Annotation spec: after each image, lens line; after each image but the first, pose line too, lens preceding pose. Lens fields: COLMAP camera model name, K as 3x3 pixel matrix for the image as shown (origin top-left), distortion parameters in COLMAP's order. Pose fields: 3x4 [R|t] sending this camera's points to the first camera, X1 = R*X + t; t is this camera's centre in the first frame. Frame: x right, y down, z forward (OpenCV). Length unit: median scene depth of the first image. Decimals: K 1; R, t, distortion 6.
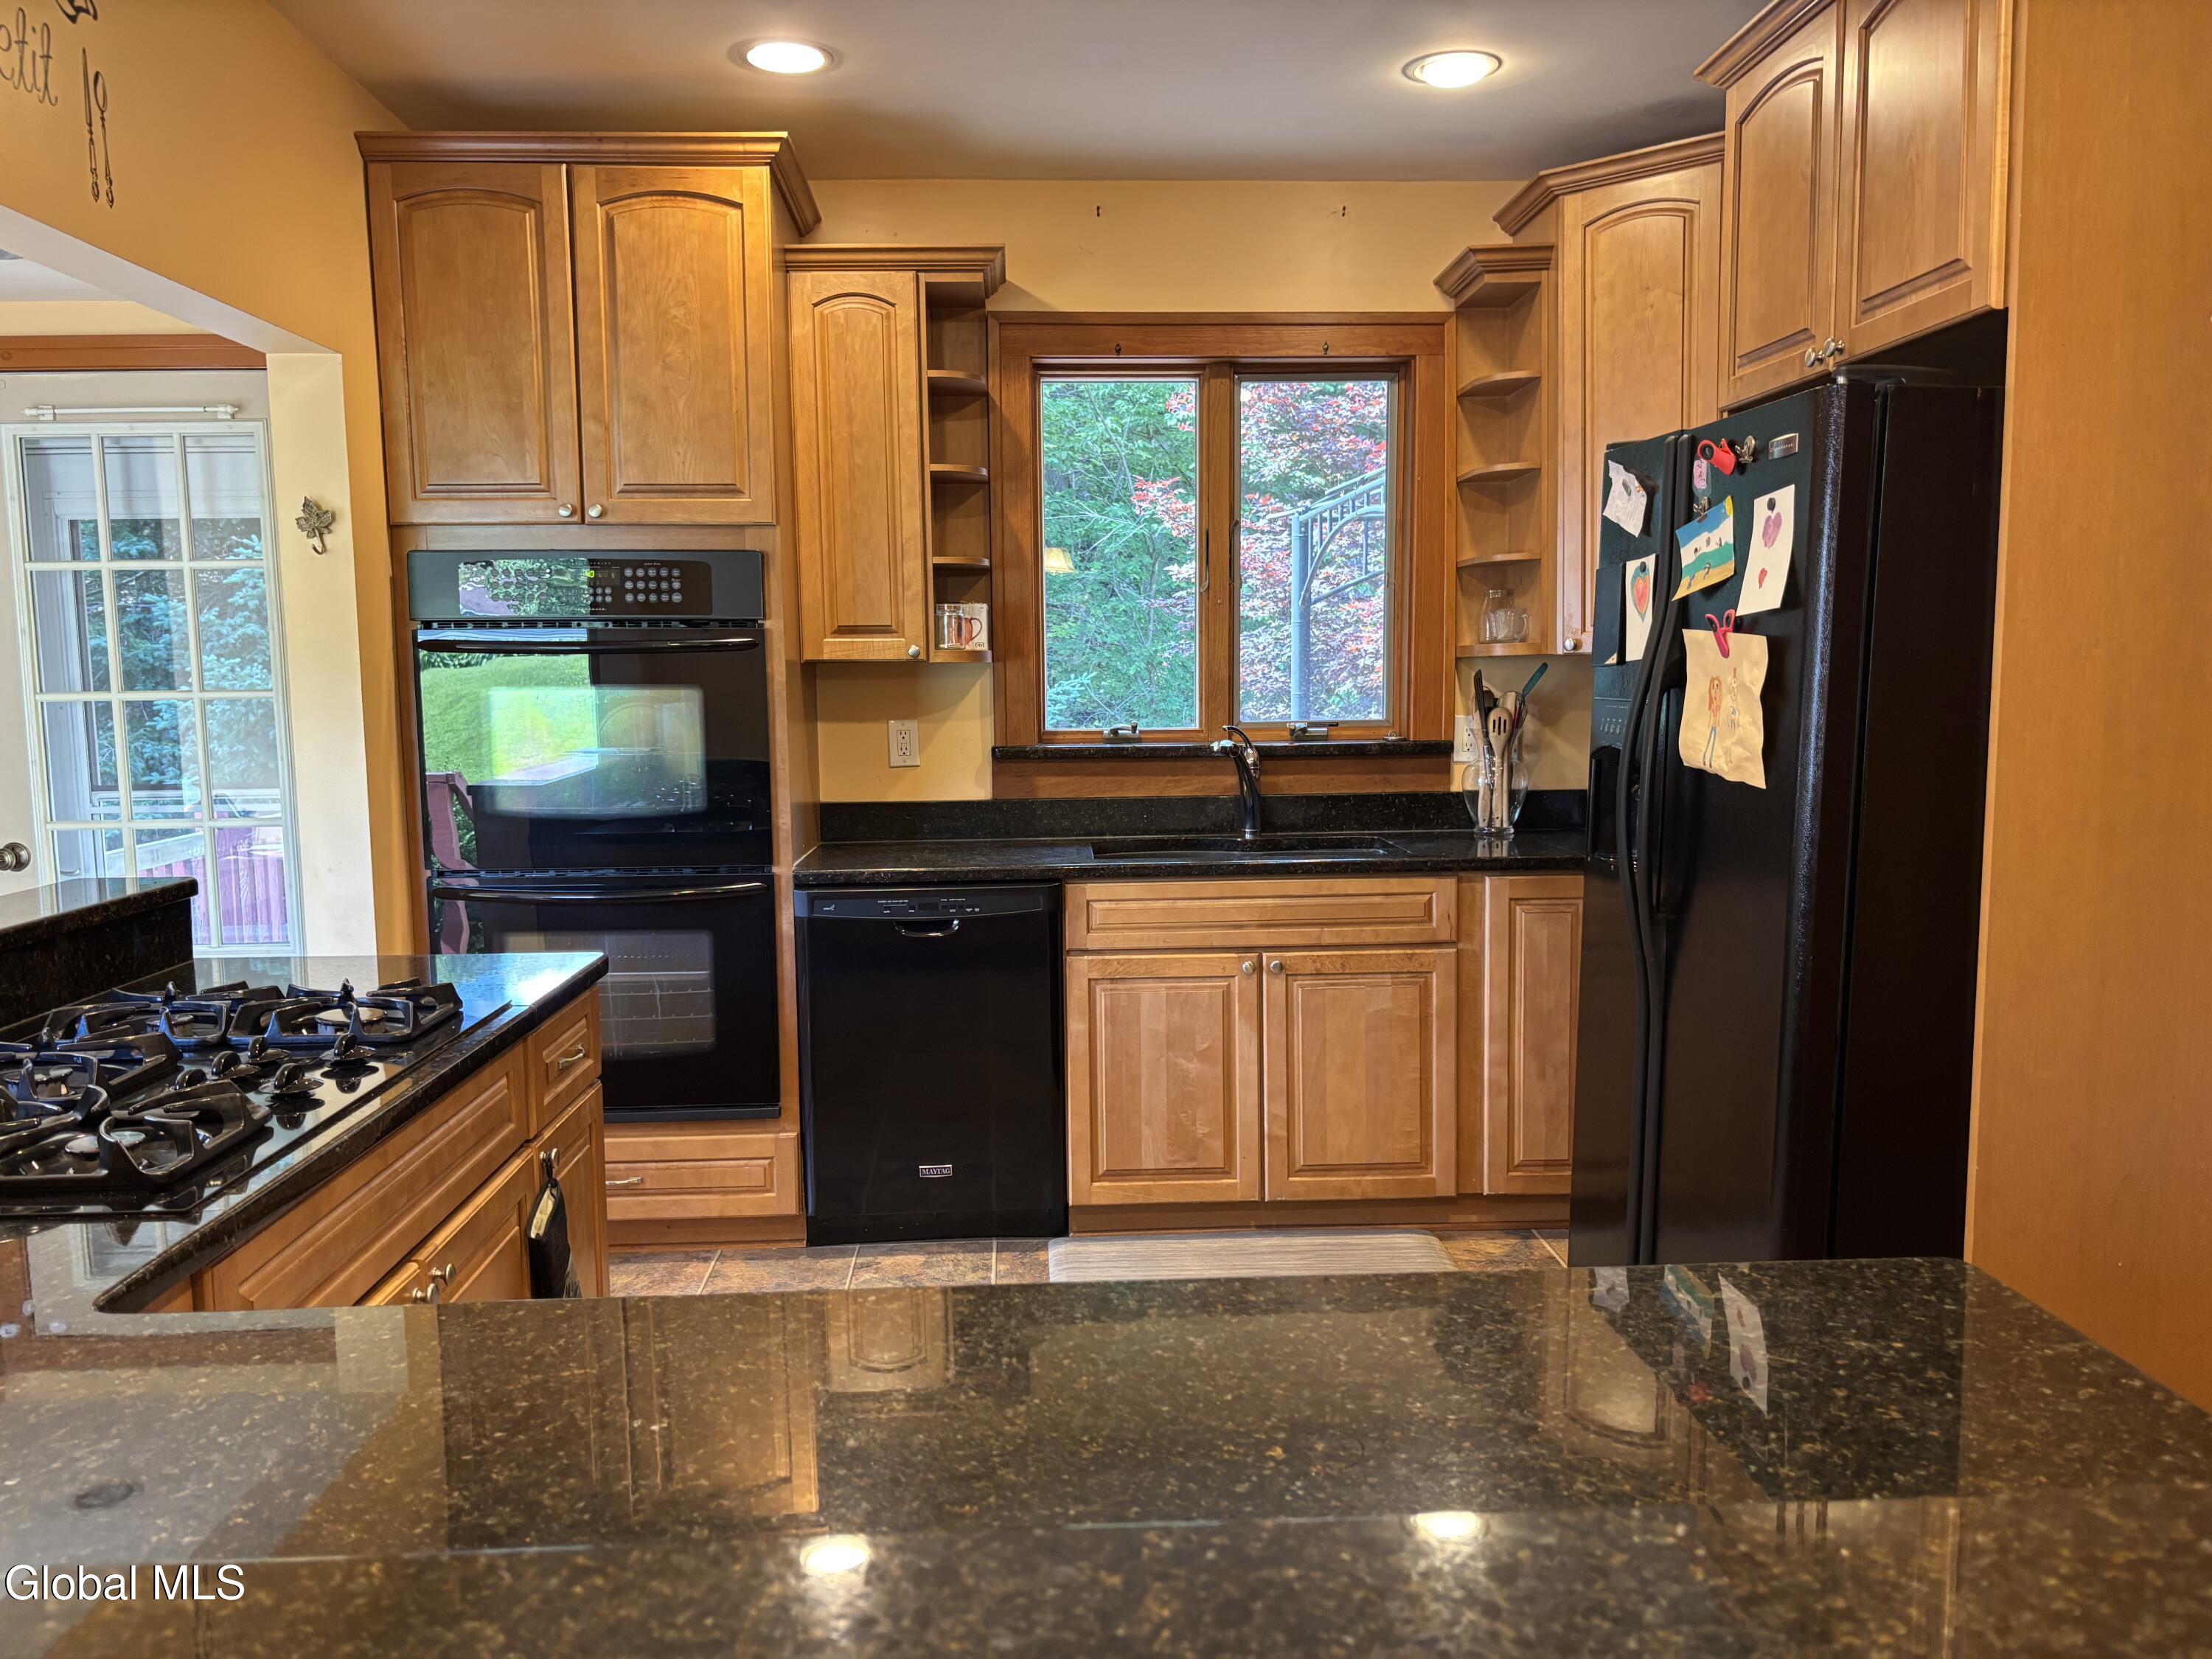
lens RADIAL K [[1663.4, 0, 1101.5], [0, 1663.4, 847.8], [0, 0, 1]] dist [0.019219, -0.027357]
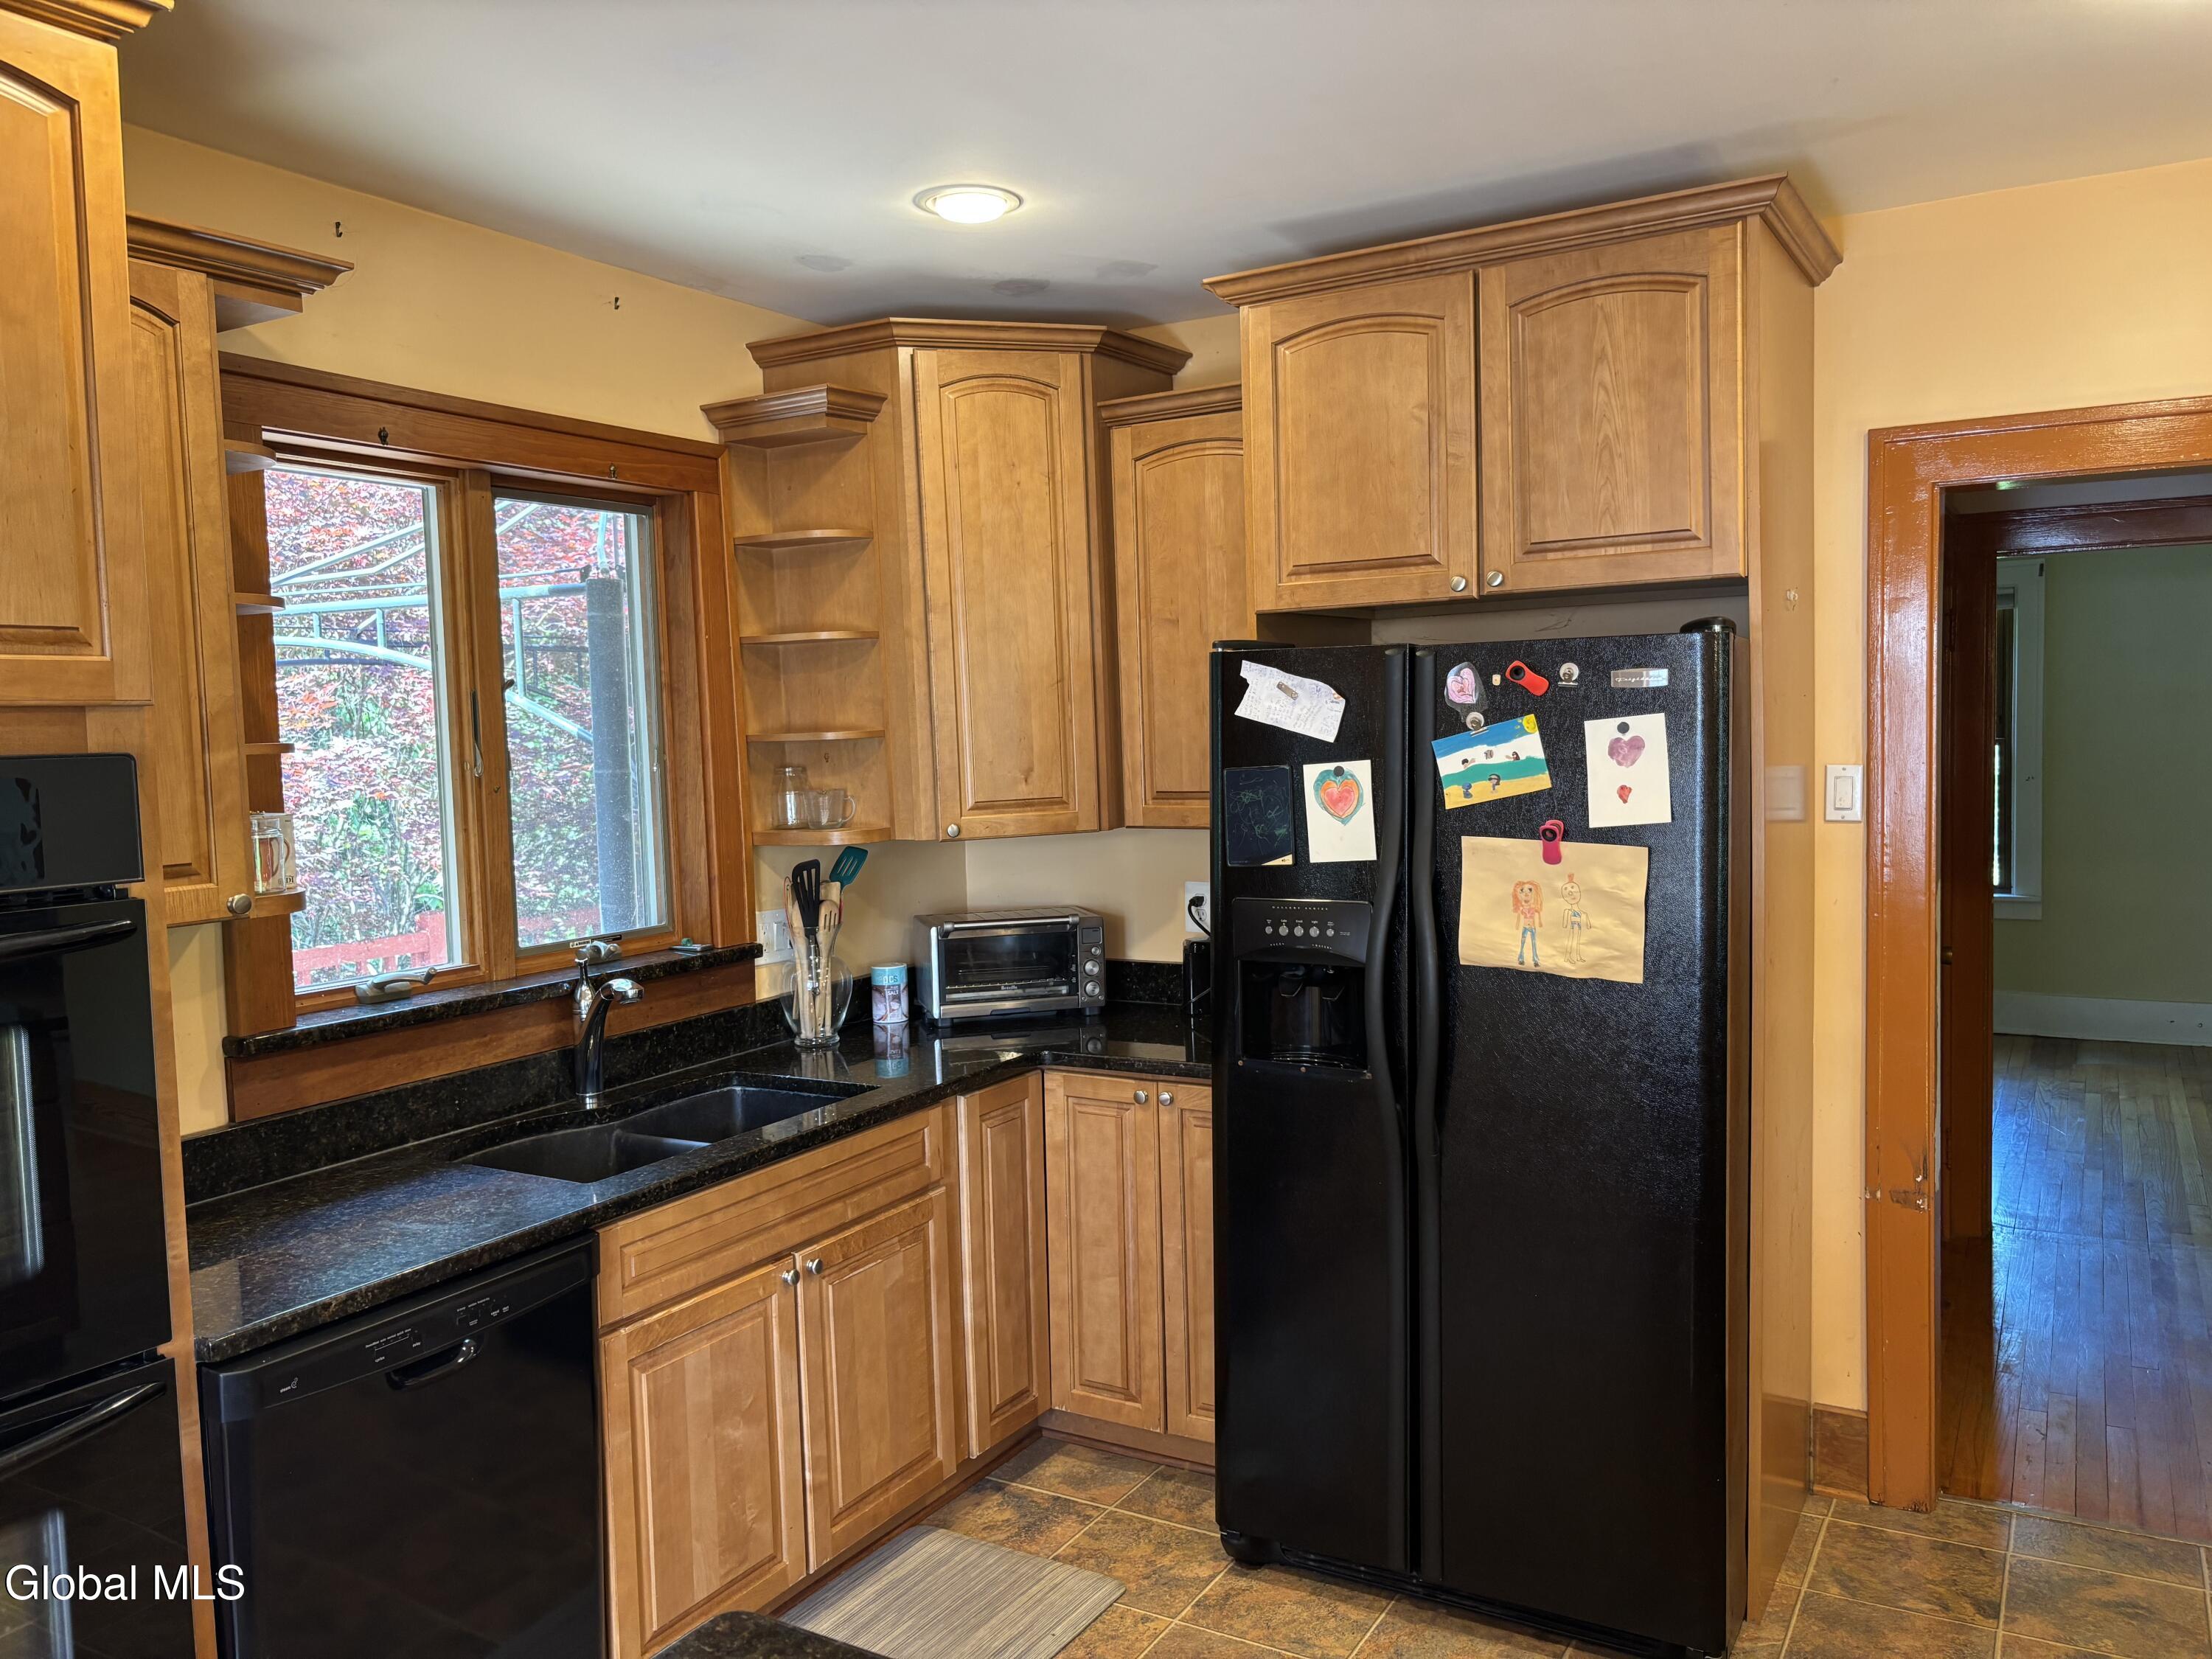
lens RADIAL K [[1663.4, 0, 1105.8], [0, 1663.4, 829.7], [0, 0, 1]] dist [0.019219, -0.027357]
pose [[0.547843, -0.059471, 0.834465, -0.449145], [0.116336, 0.993194, -0.005594, -0.108690], [-0.828453, 0.100143, 0.551033, 0.428120]]
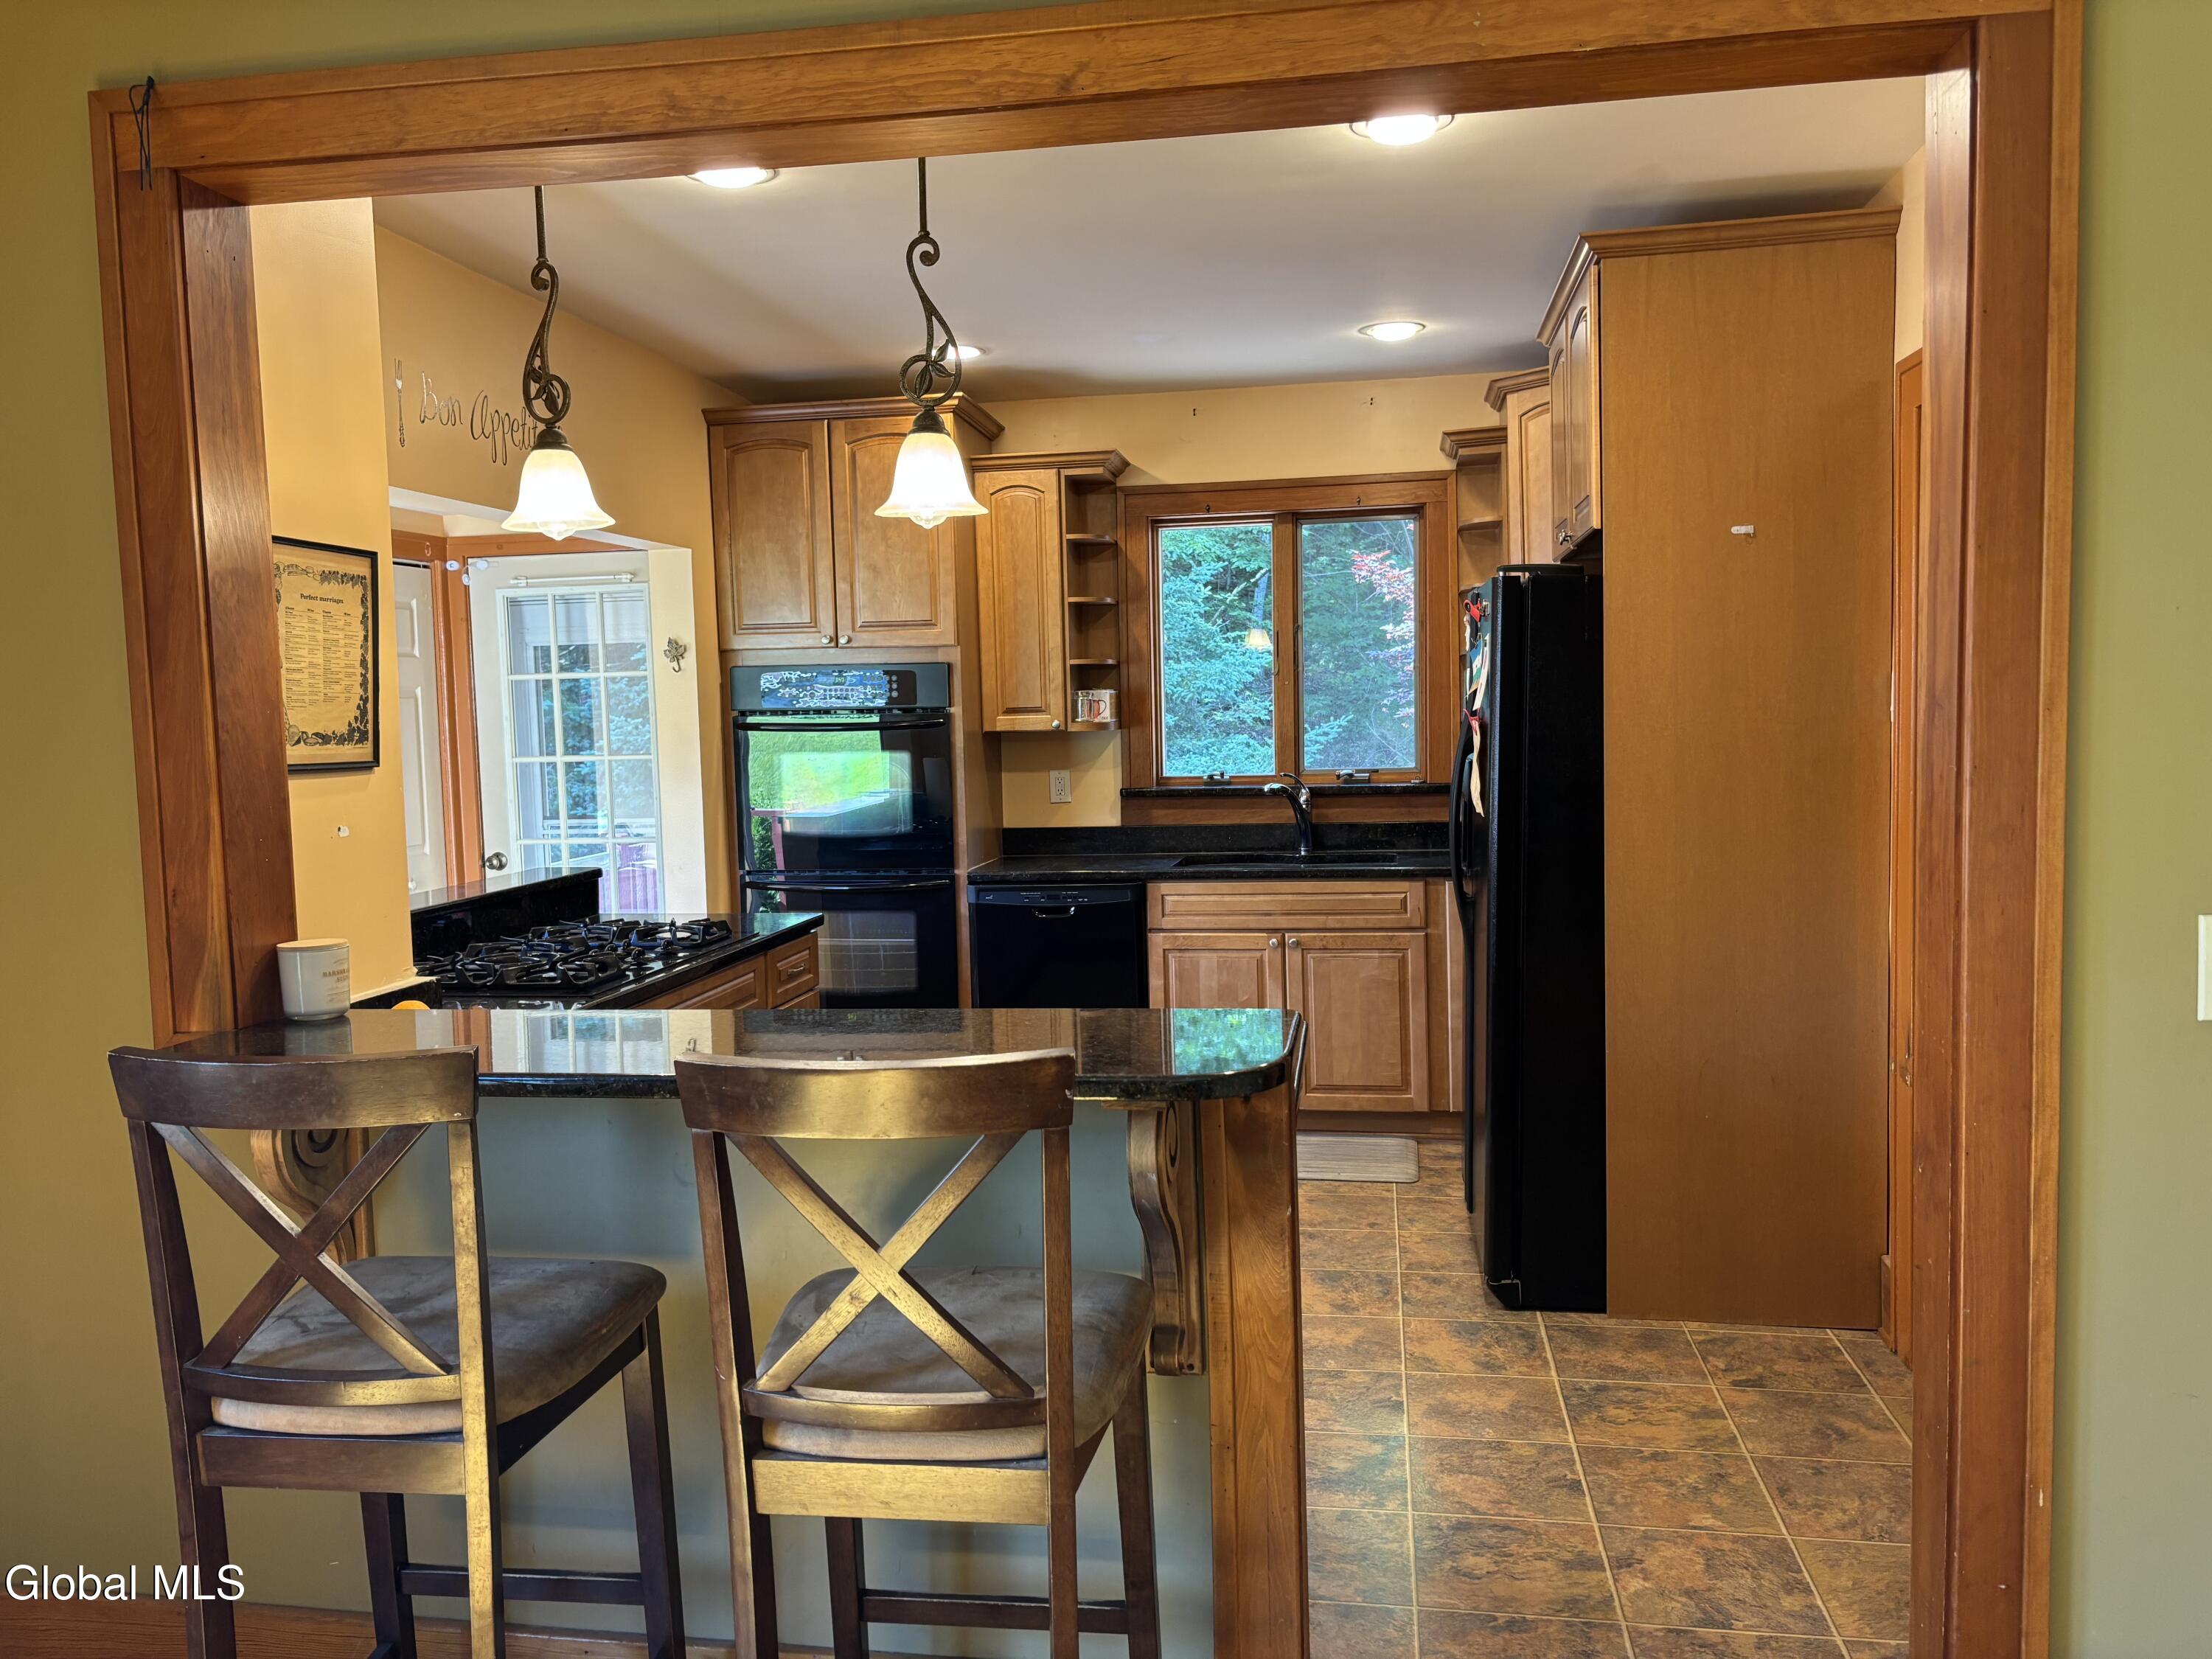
lens RADIAL K [[1663.4, 0, 1106.6], [0, 1663.4, 830.0], [0, 0, 1]] dist [0.019219, -0.027357]
pose [[0.978328, 0.002199, -0.207049, 0.238495], [-0.008424, 0.999538, -0.029188, 0.017229], [0.206889, 0.030300, 0.977895, -0.425740]]
